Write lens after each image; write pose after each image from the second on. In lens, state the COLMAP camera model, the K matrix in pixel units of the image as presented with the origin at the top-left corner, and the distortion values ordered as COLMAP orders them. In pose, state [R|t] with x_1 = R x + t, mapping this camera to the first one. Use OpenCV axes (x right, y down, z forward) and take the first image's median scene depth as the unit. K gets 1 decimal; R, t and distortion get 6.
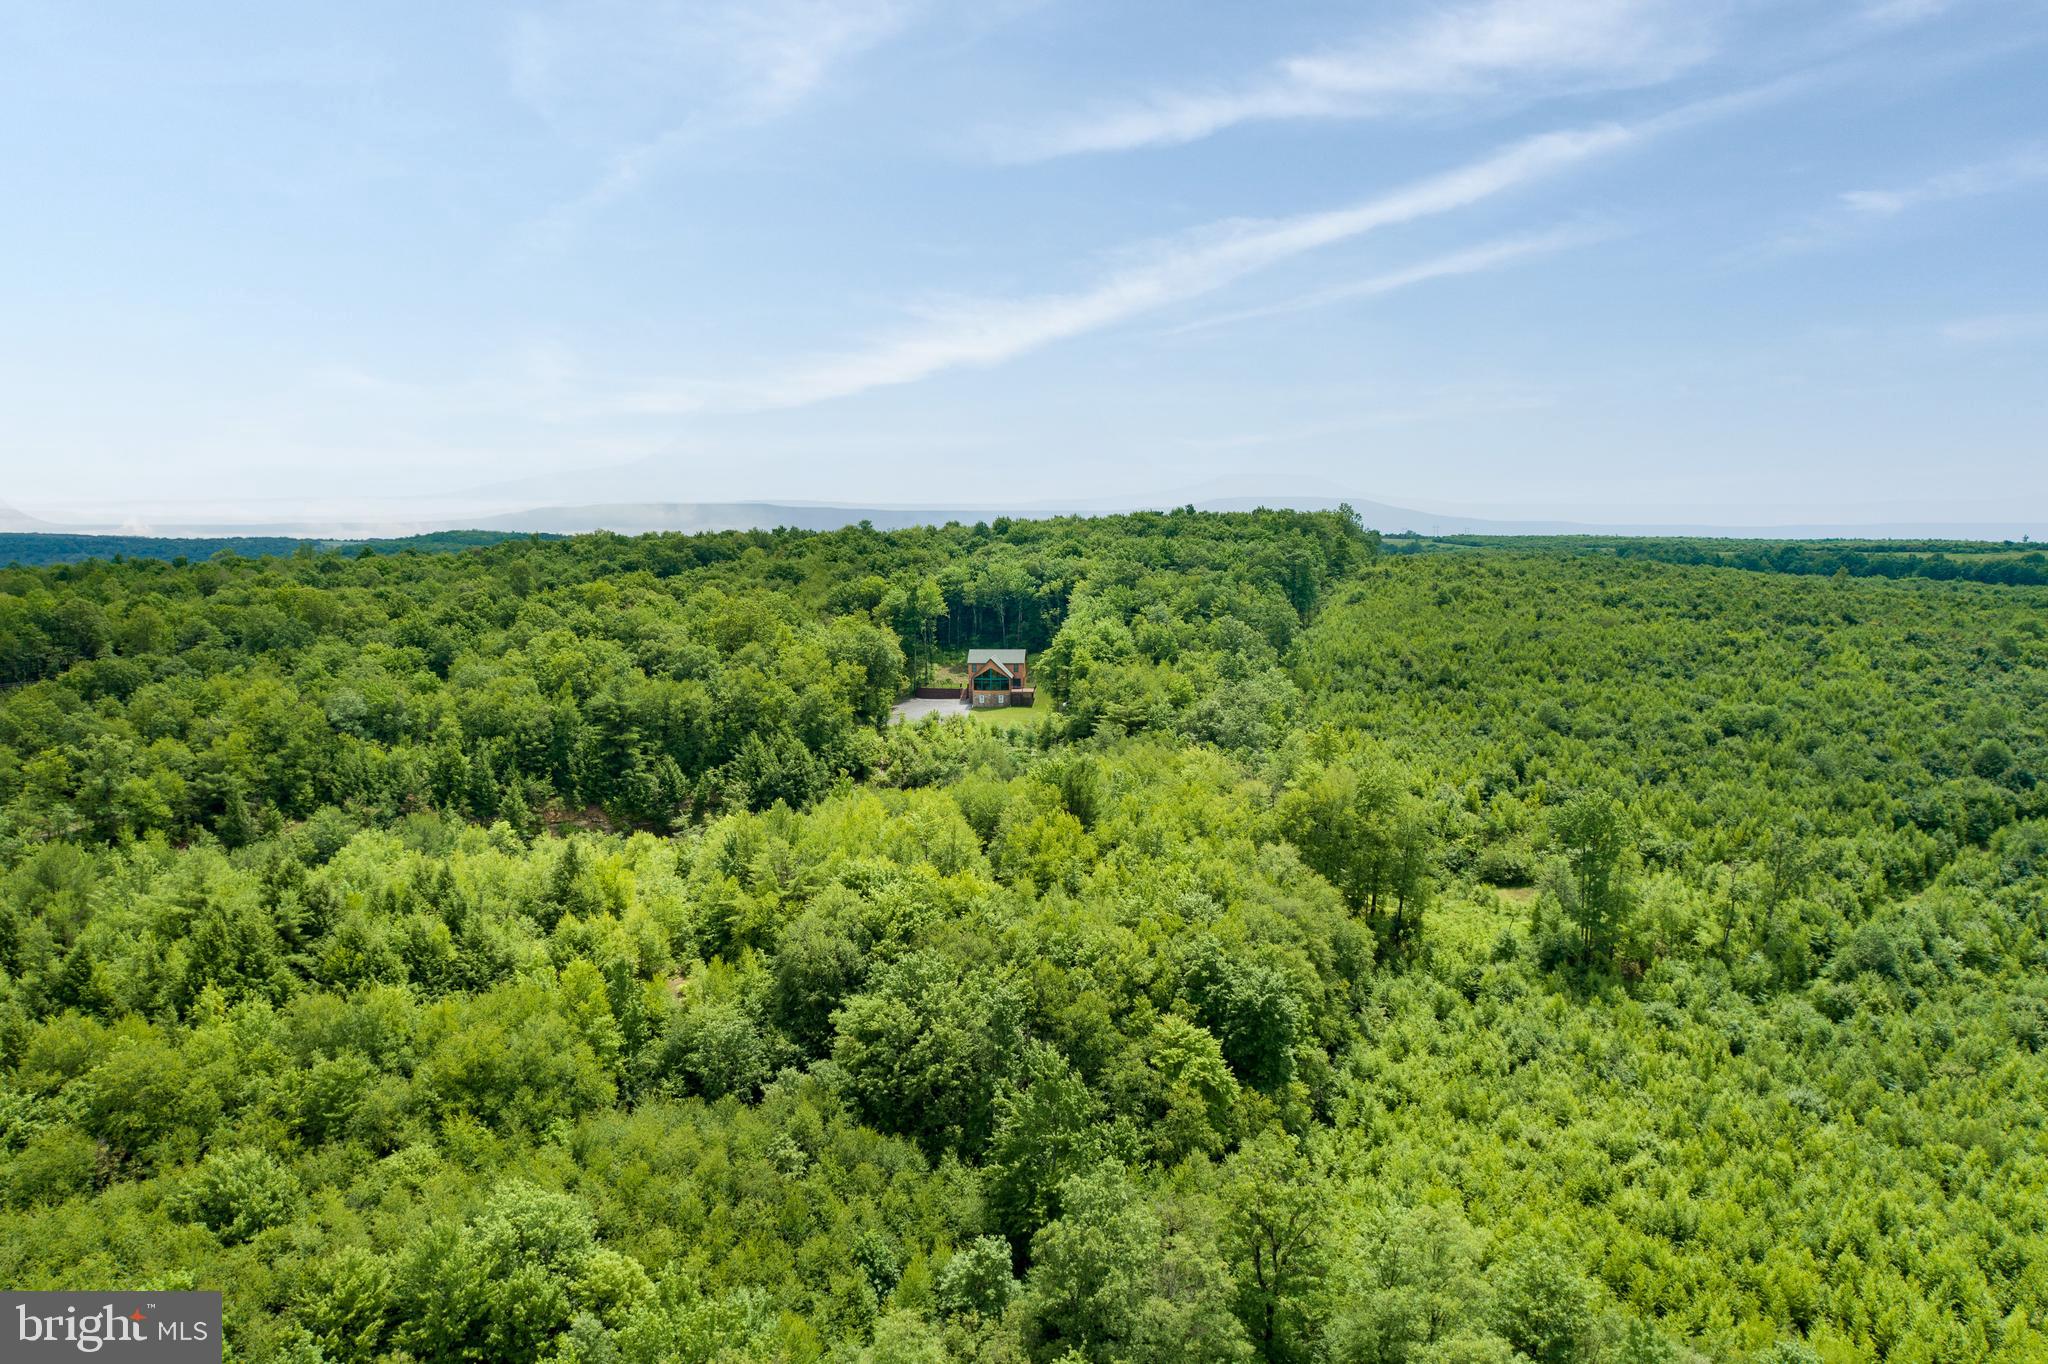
lens RADIAL K [[1404.1, 0, 1031.2], [0, 1404.1, 681.5], [0, 0, 1]] dist [-0.011325, -0.002297]
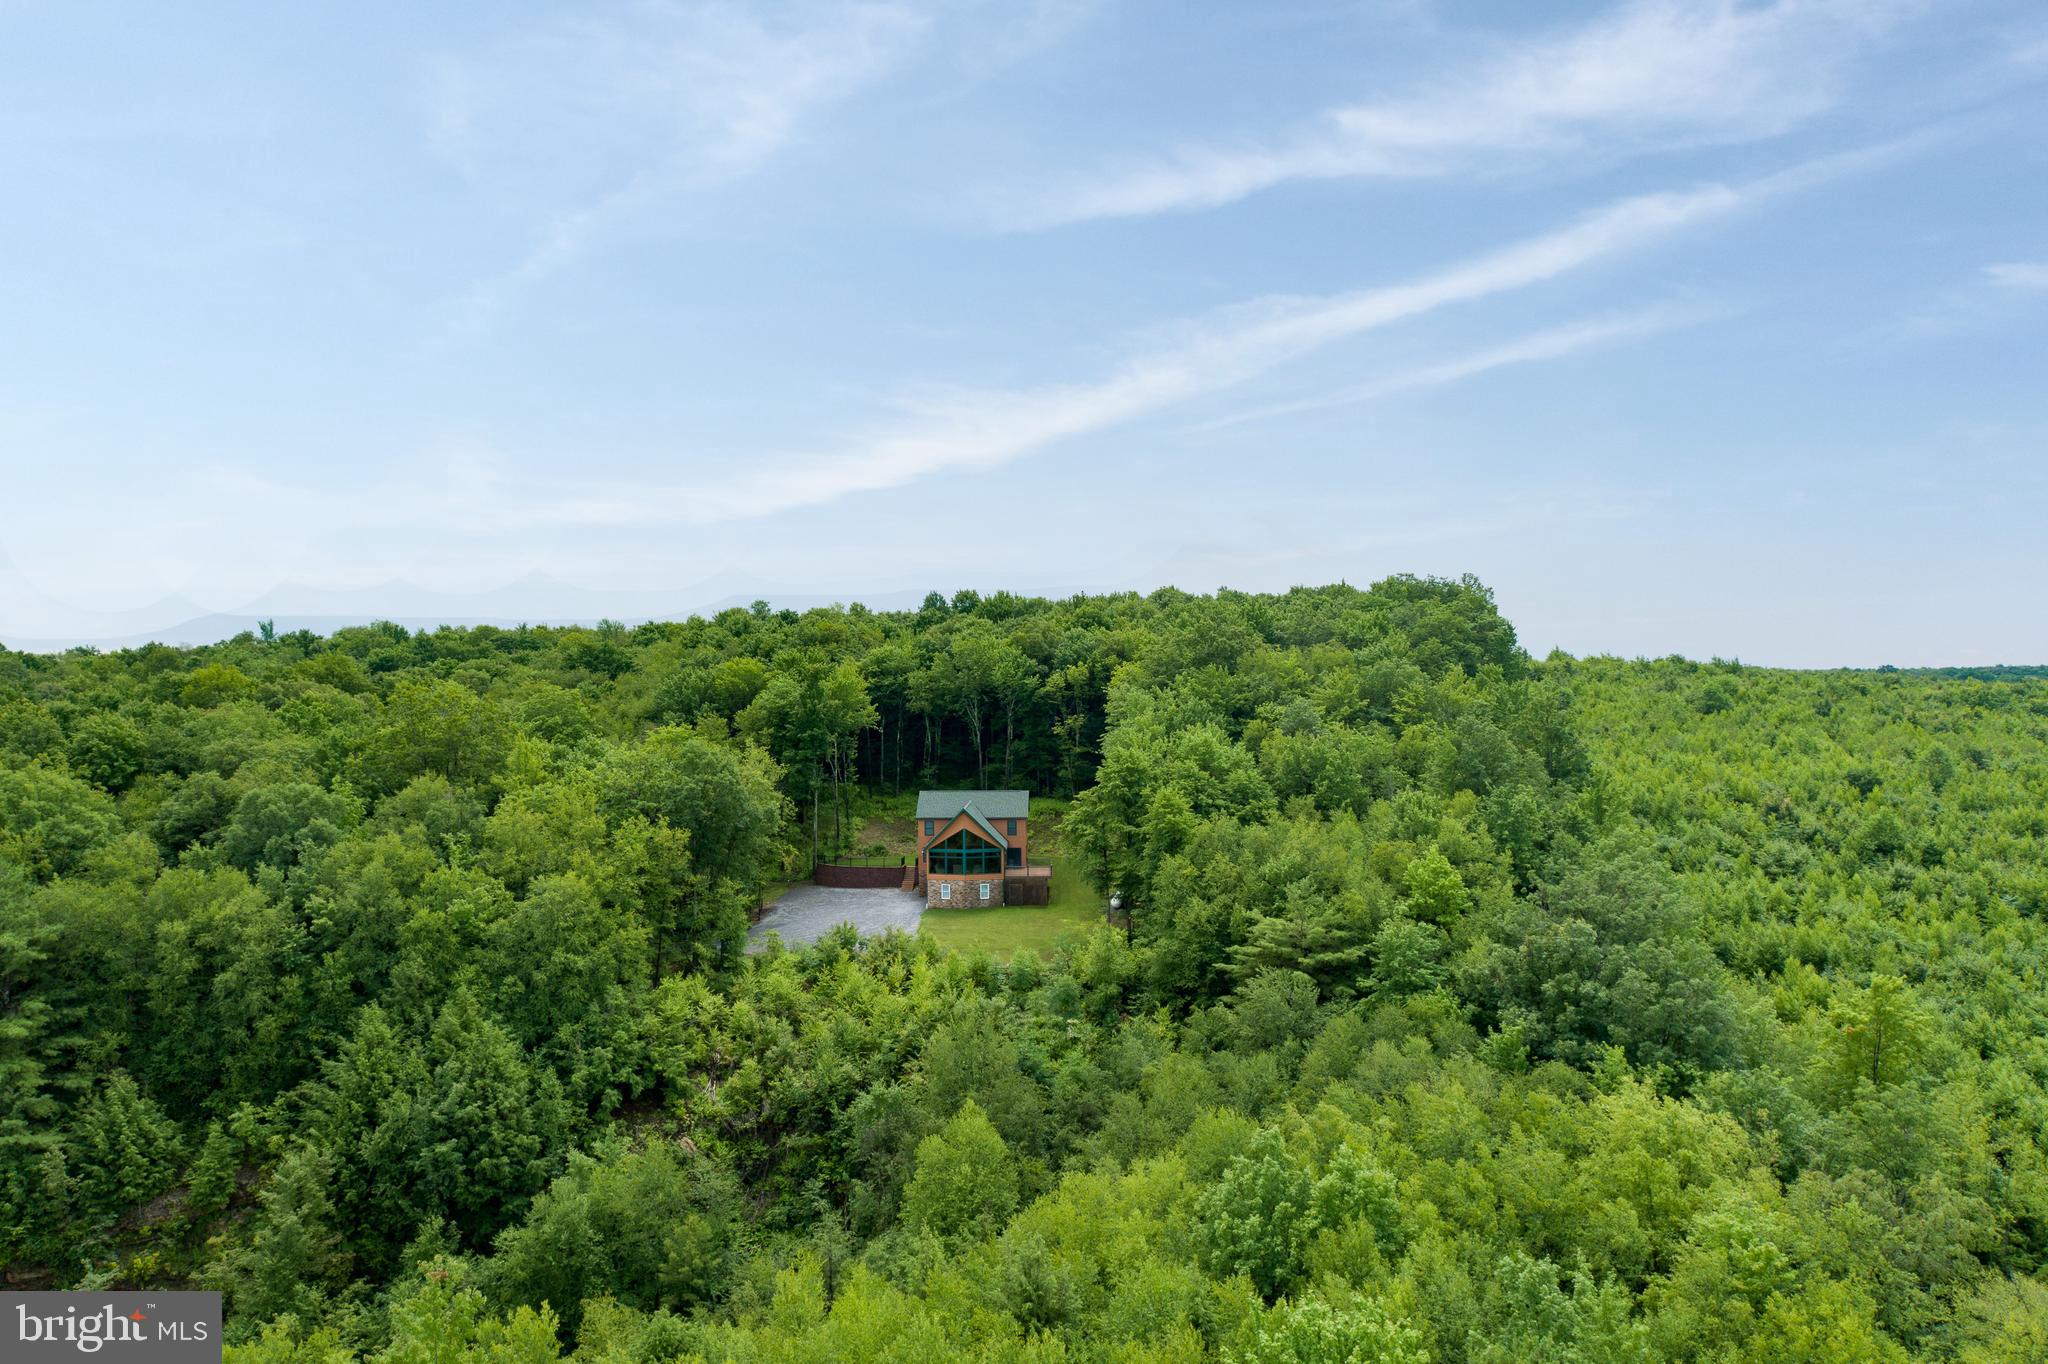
lens RADIAL K [[1404.1, 0, 1024.0], [0, 1404.1, 669.2], [0, 0, 1]] dist [-0.011325, -0.002297]
pose [[0.999302, -0.002135, 0.037307, -0.026707], [0.006248, 0.993857, -0.110495, -0.010657], [-0.036842, 0.110651, 0.993176, 0.514787]]
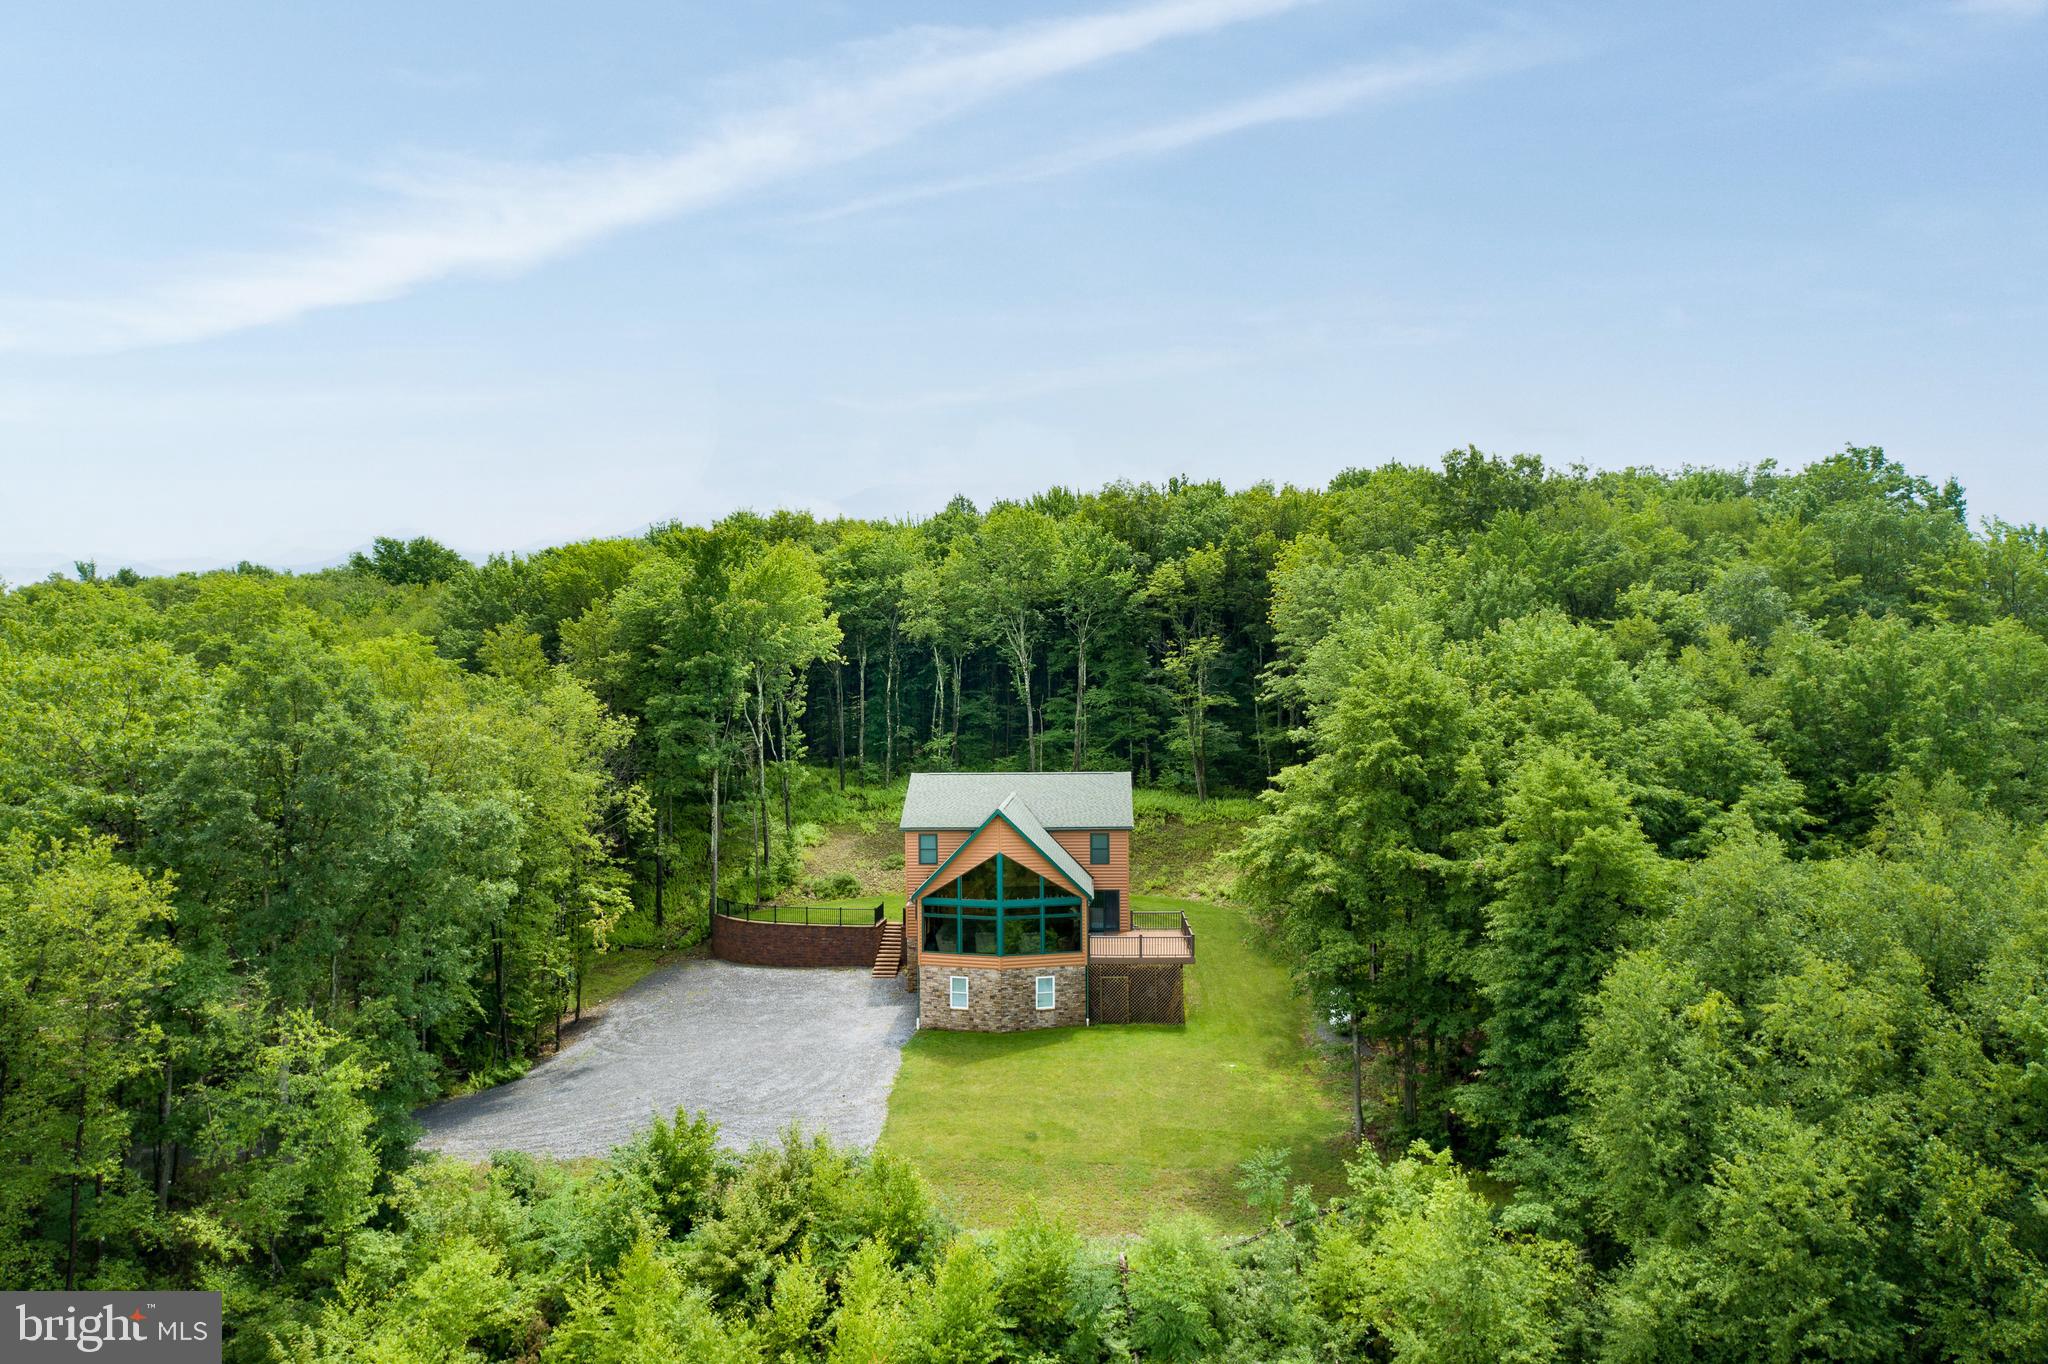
lens RADIAL K [[1404.1, 0, 1016.6], [0, 1404.1, 675.4], [0, 0, 1]] dist [-0.011325, -0.002297]
pose [[0.999982, -0.005630, 0.002183, -0.027058], [0.005828, 0.994497, -0.104601, -0.014445], [-0.001582, 0.104612, 0.994512, 0.795015]]
